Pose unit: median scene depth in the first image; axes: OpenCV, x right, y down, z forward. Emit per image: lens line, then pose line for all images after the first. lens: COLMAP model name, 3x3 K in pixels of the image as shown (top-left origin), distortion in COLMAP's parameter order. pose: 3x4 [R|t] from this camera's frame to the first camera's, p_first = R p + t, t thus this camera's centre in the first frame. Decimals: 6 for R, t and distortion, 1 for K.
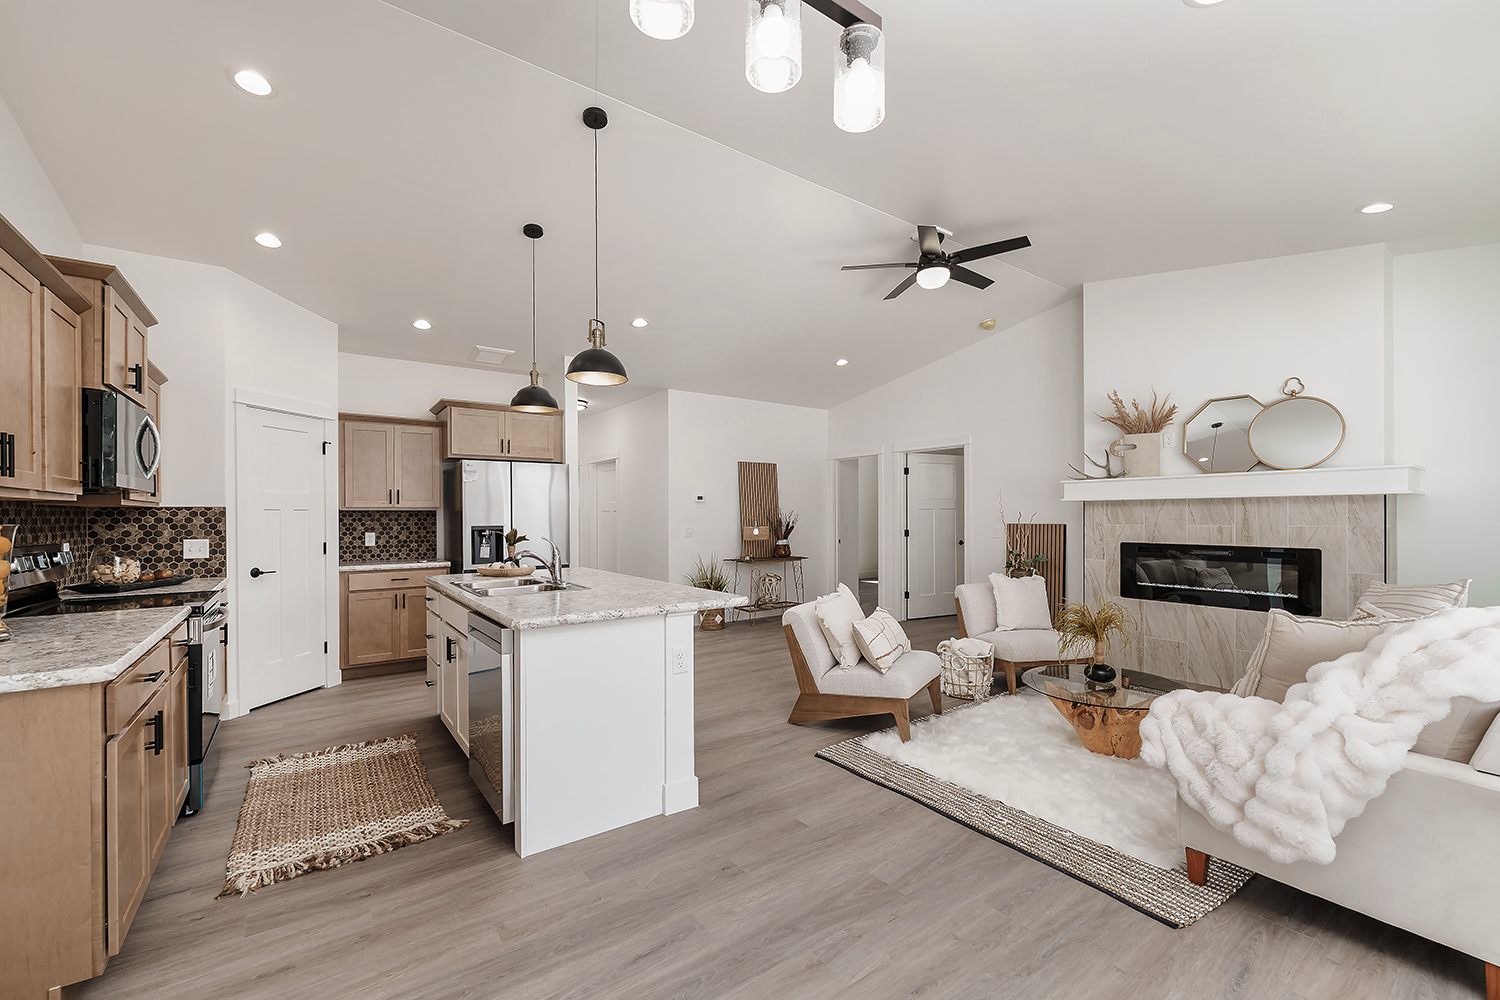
lens RADIAL K [[613.8, 0, 747.8], [0, 613.8, 512.8], [0, 0, 1]] dist [0.000147, -0.000134]
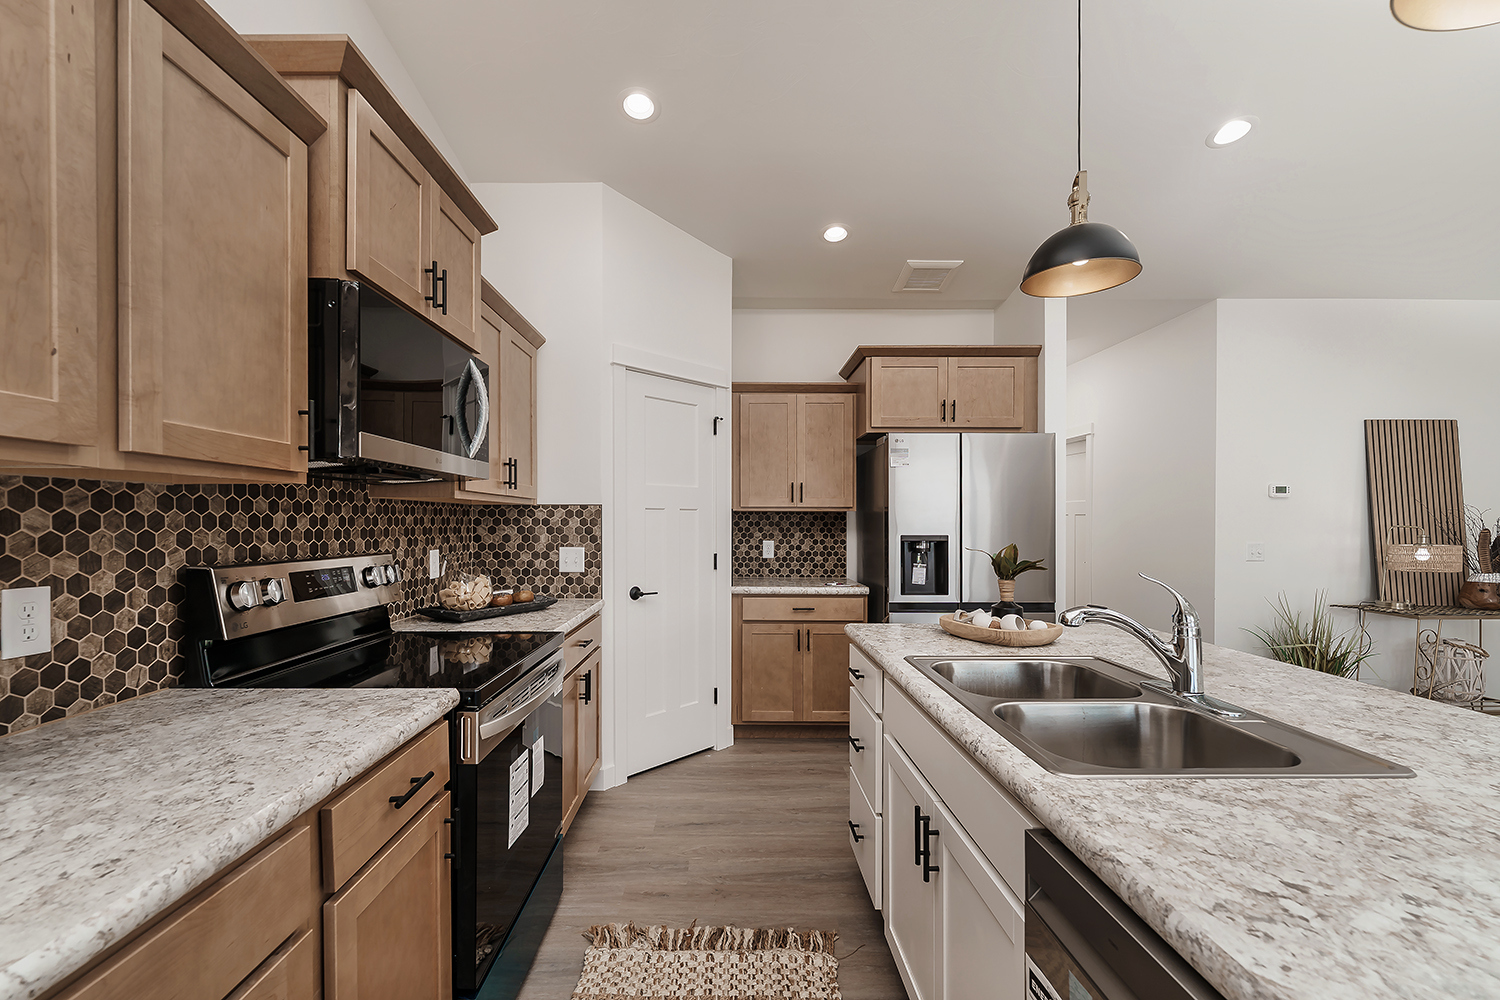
lens RADIAL K [[613.8, 0, 747.8], [0, 613.8, 512.8], [0, 0, 1]] dist [0.000147, -0.000134]
pose [[0.829608, -0.000044, -0.558346, -0.230351], [-0.005442, 0.999952, -0.008165, 0.004466], [0.558319, 0.009812, 0.829568, 0.385629]]
